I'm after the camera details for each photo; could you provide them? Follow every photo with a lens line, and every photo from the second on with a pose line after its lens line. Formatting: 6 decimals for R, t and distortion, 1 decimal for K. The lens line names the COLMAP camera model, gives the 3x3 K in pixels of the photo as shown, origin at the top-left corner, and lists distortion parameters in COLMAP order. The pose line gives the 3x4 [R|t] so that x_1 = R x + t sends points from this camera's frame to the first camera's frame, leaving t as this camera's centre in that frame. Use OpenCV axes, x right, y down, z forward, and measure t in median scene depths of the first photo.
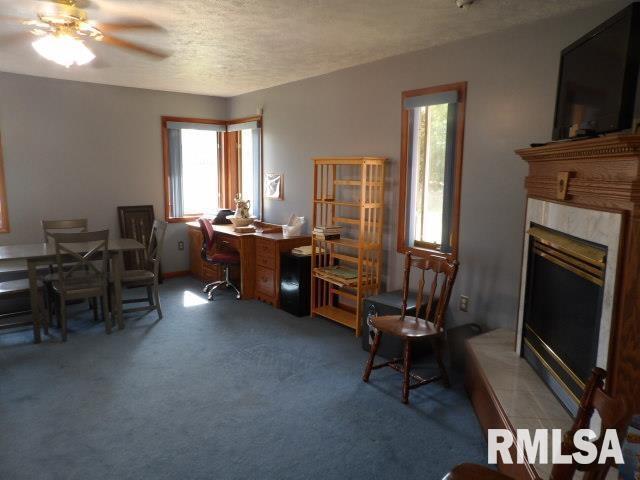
lens RADIAL K [[468.4, 0, 320.0], [0, 468.4, 240.0], [0, 0, 1]] dist [-0.030372, 0.074511]
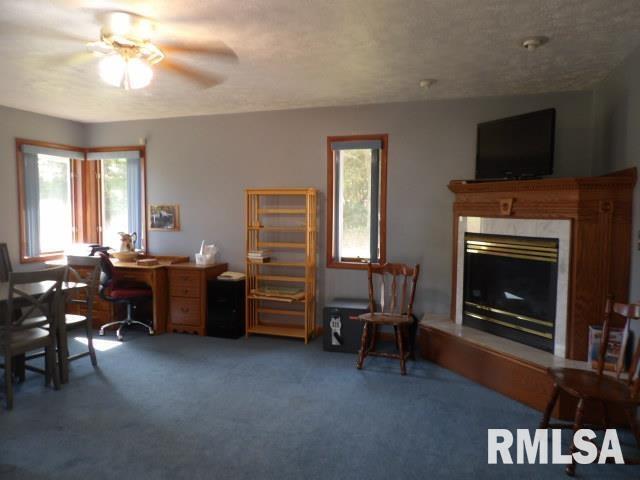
lens RADIAL K [[468.4, 0, 320.0], [0, 468.4, 240.0], [0, 0, 1]] dist [-0.030372, 0.074511]
pose [[0.830954, -0.045890, 0.554445, -0.465099], [0.086574, 0.995118, -0.047387, 0.009960], [-0.549564, 0.087377, 0.830870, 0.005364]]
